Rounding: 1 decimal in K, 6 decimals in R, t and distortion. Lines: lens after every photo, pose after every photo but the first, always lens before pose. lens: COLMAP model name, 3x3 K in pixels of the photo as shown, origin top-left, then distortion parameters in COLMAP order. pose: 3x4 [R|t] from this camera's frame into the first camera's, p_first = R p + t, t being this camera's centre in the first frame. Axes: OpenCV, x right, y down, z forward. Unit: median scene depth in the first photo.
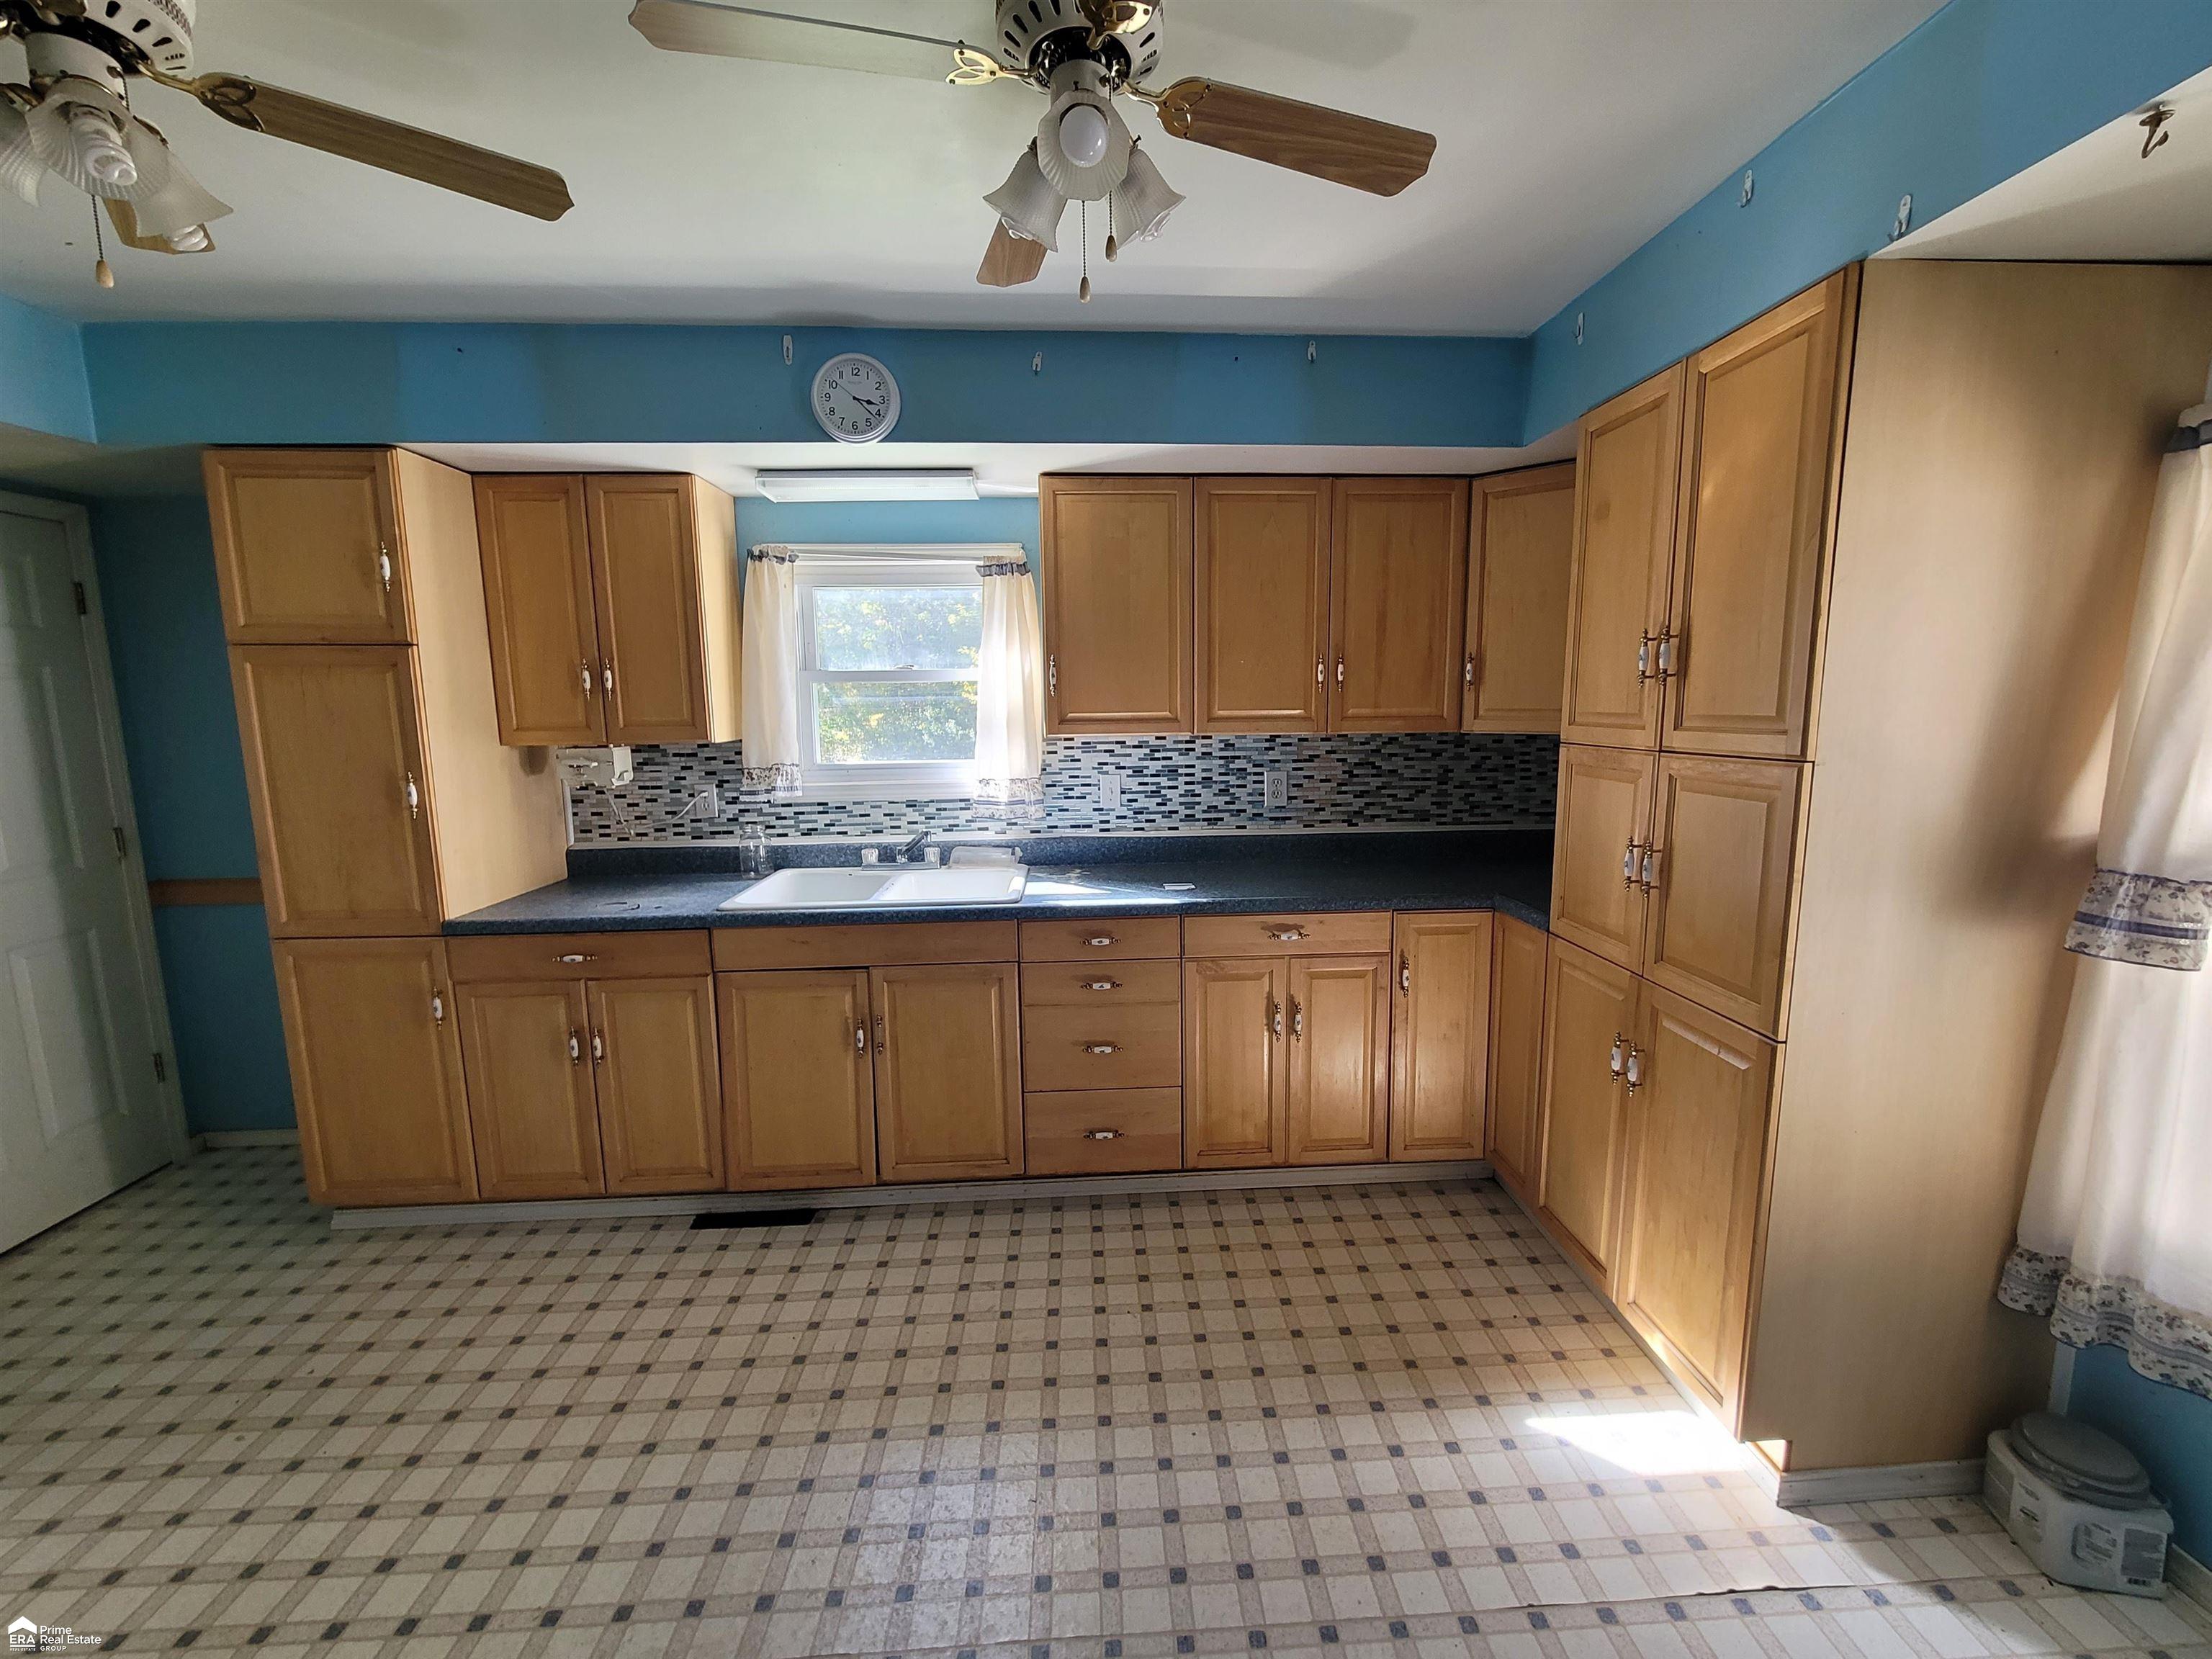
lens RADIAL K [[903.9, 0, 1127.9], [0, 903.9, 823.8], [0, 0, 1]] dist [0.003598, -0.003817]
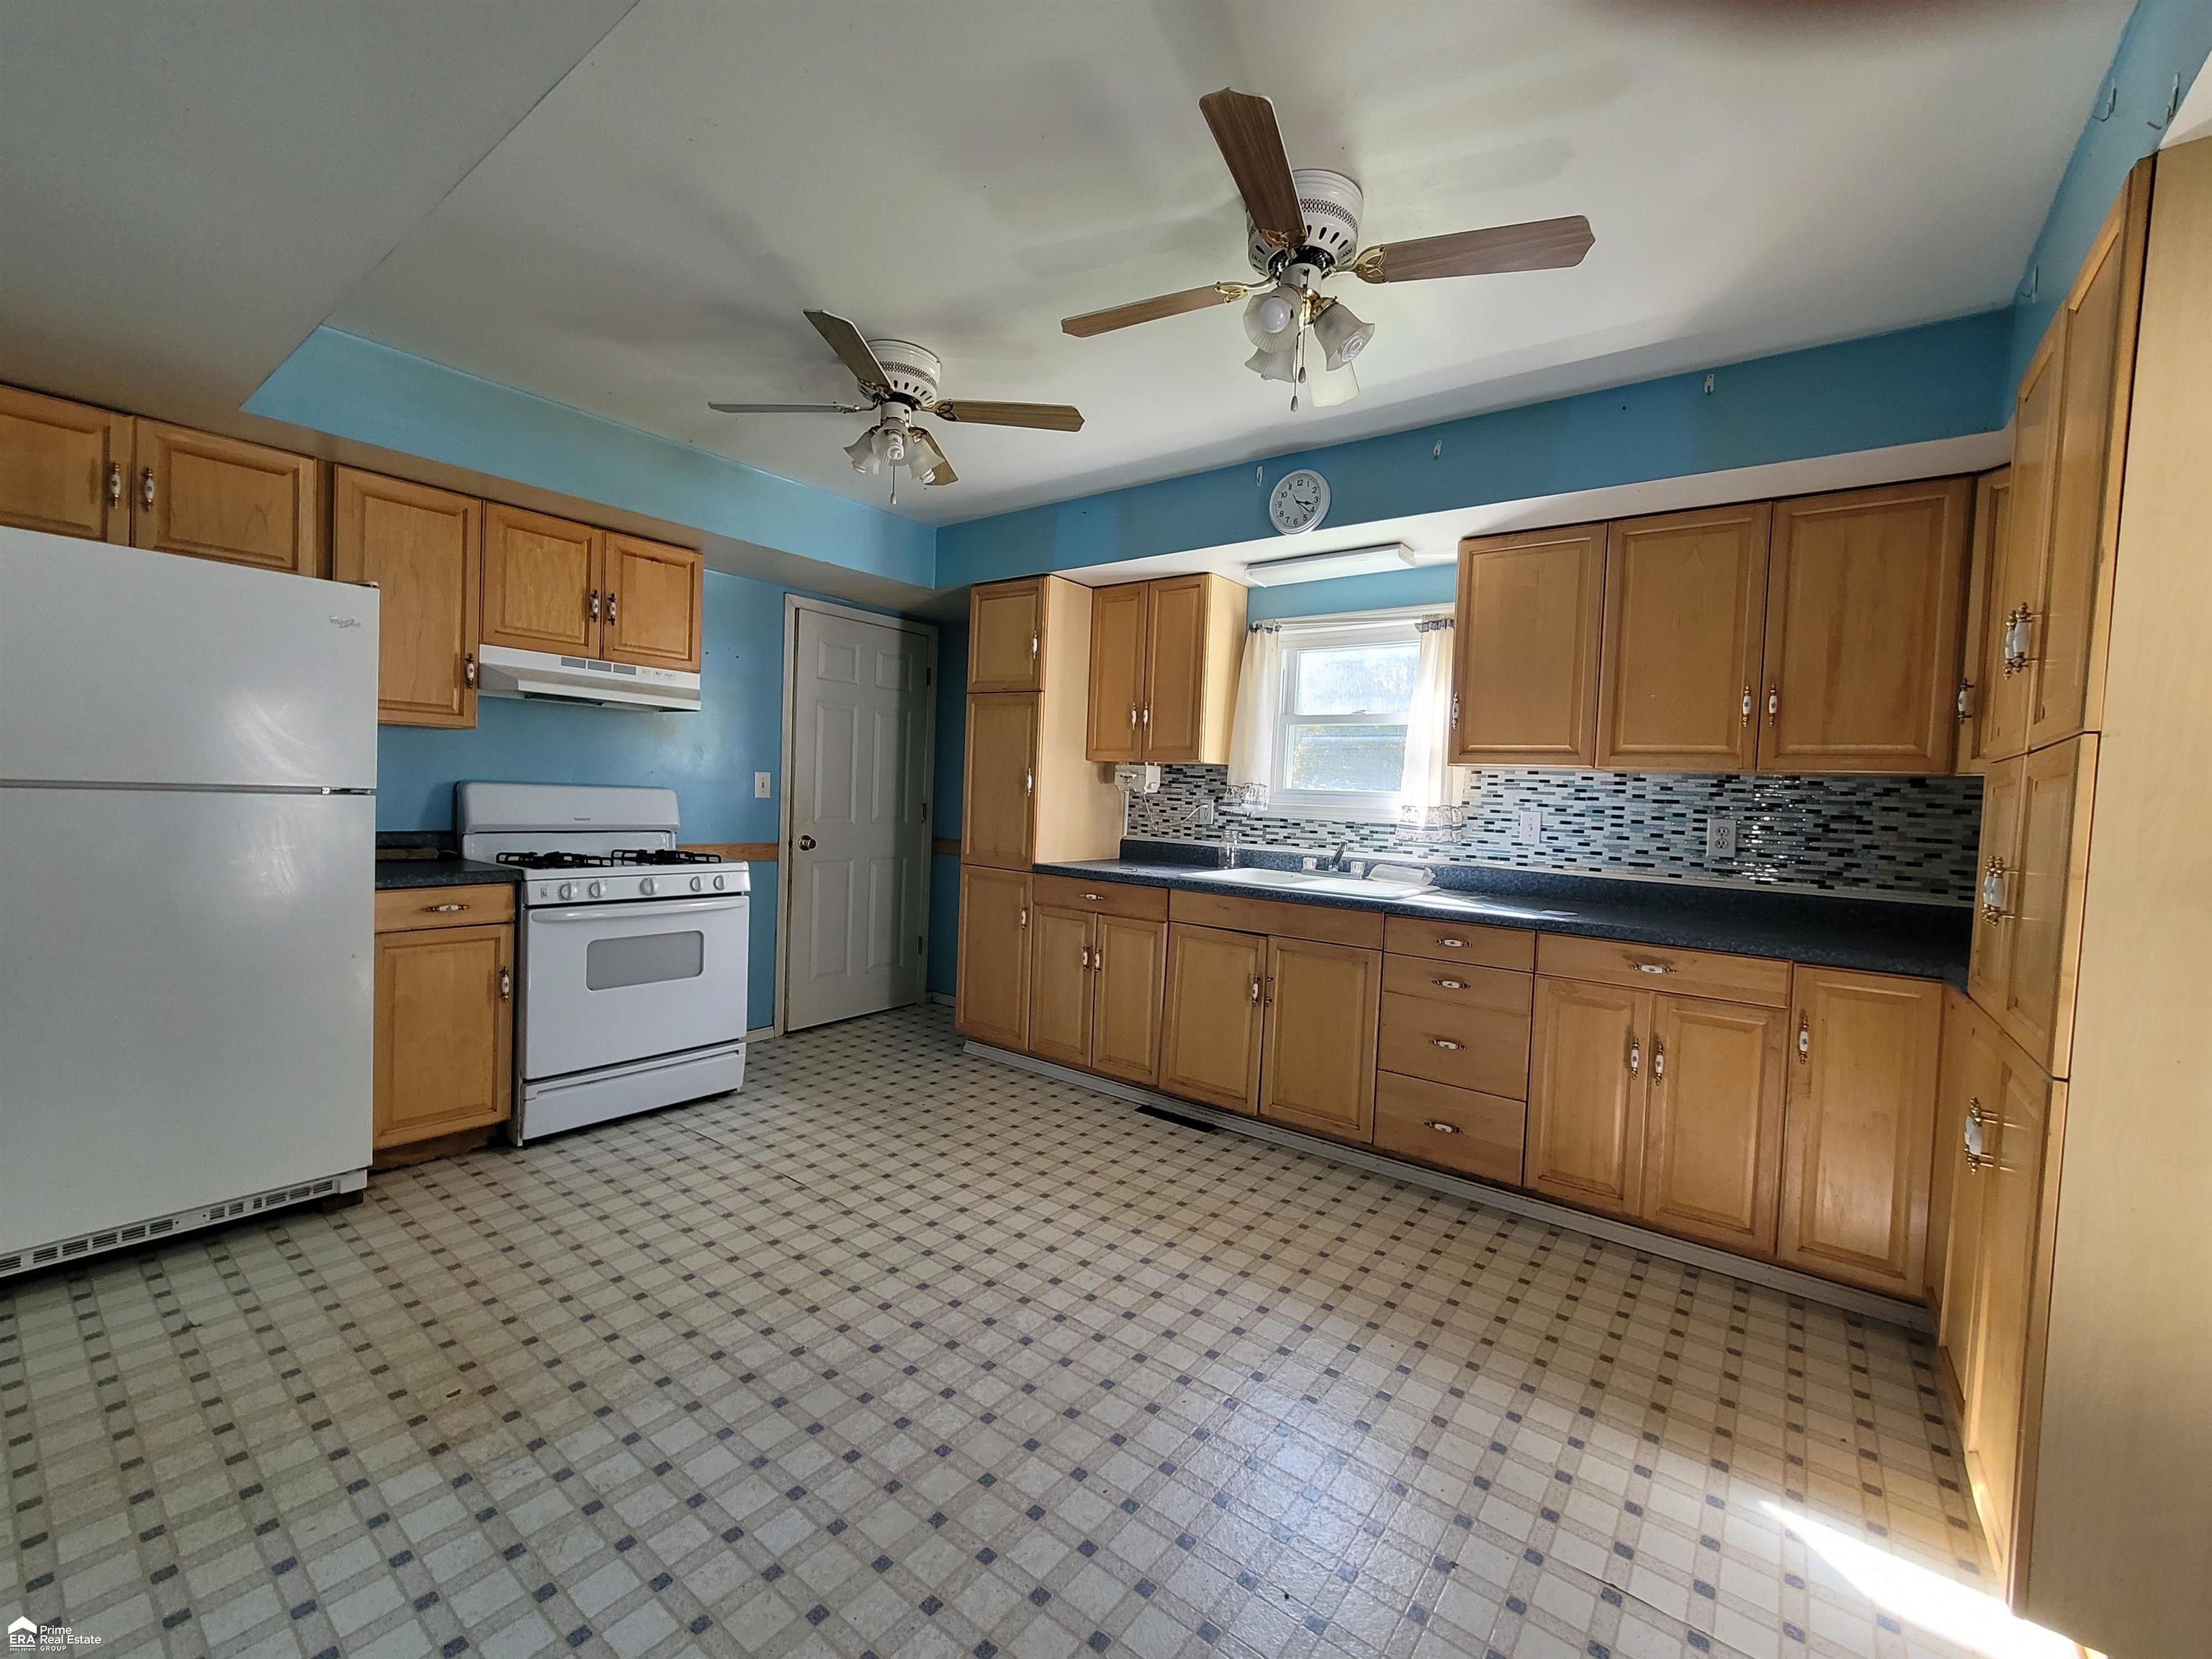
lens RADIAL K [[903.5, 0, 1130.9], [0, 903.5, 822.9], [0, 0, 1]] dist [0.003830, -0.003069]
pose [[0.766651, 0.066054, -0.638658, 0.350181], [-0.138496, 0.988291, -0.064036, 0.107039], [0.626950, 0.137545, 0.766822, -0.105460]]
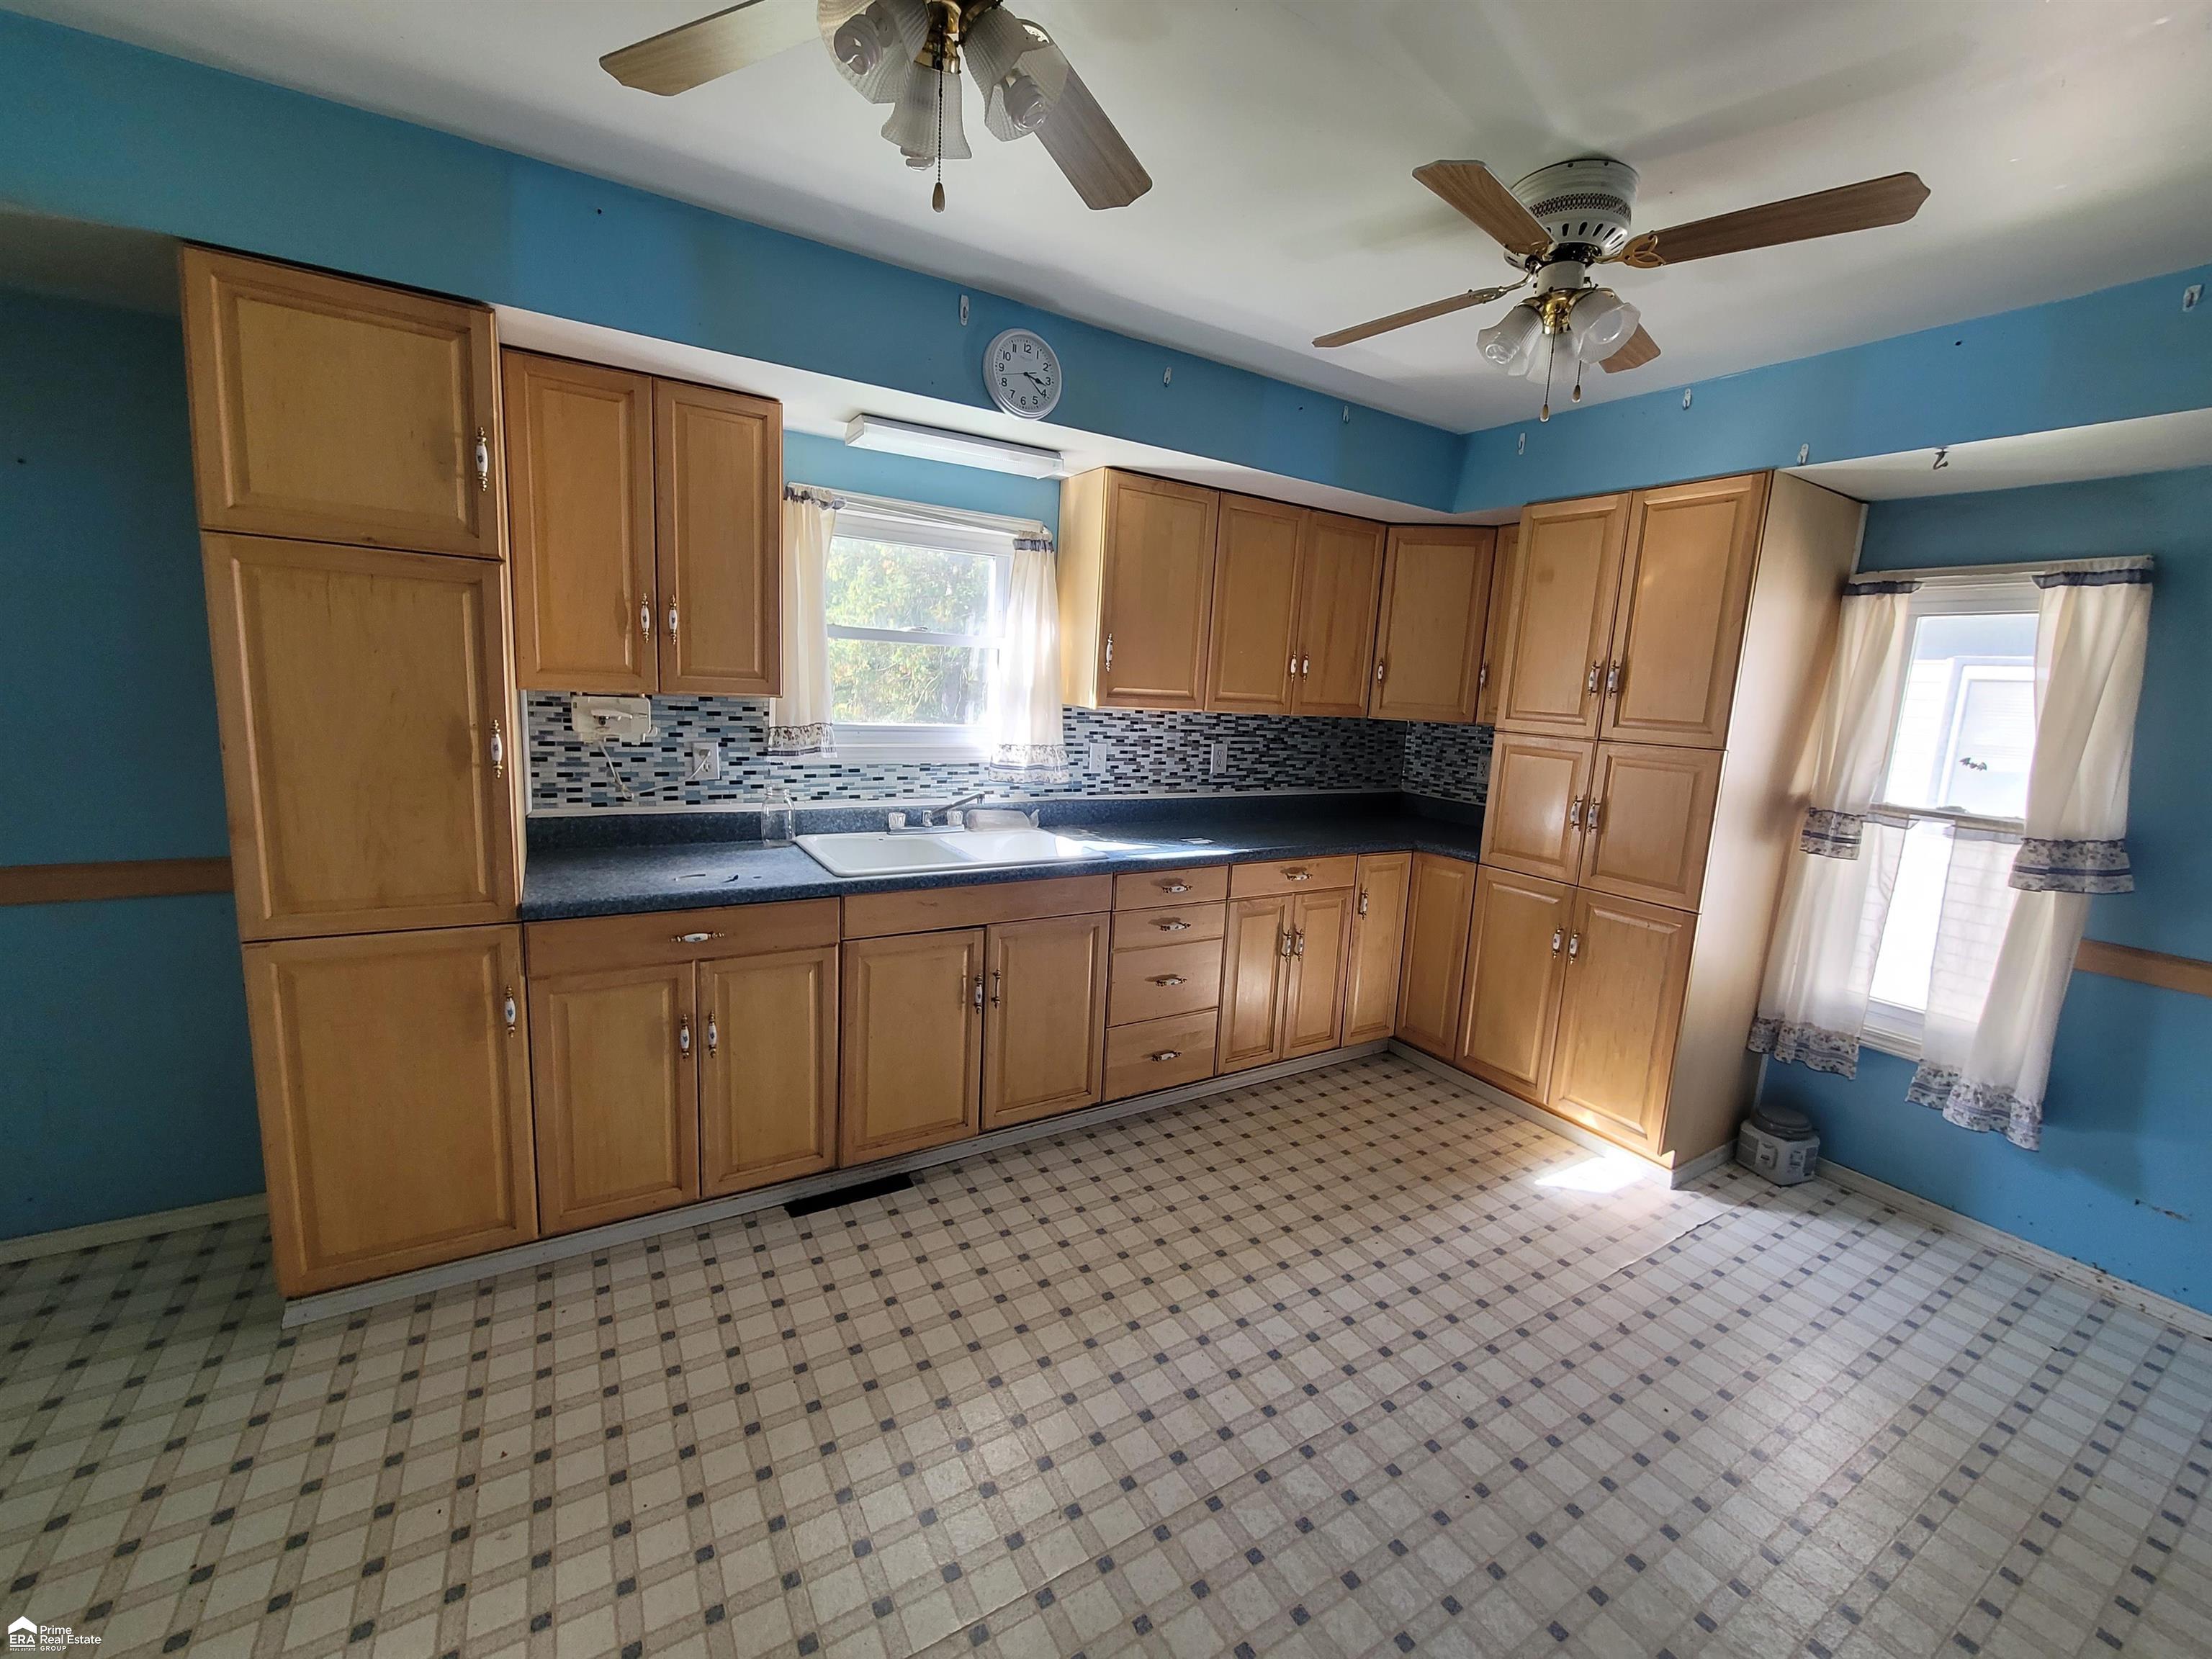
lens RADIAL K [[903.5, 0, 1130.9], [0, 903.5, 822.9], [0, 0, 1]] dist [0.003830, -0.003069]
pose [[0.874003, -0.017127, 0.485618, -0.621641], [0.000750, 0.999425, 0.033898, 0.006523], [-0.485920, -0.029263, 0.873513, 0.020479]]
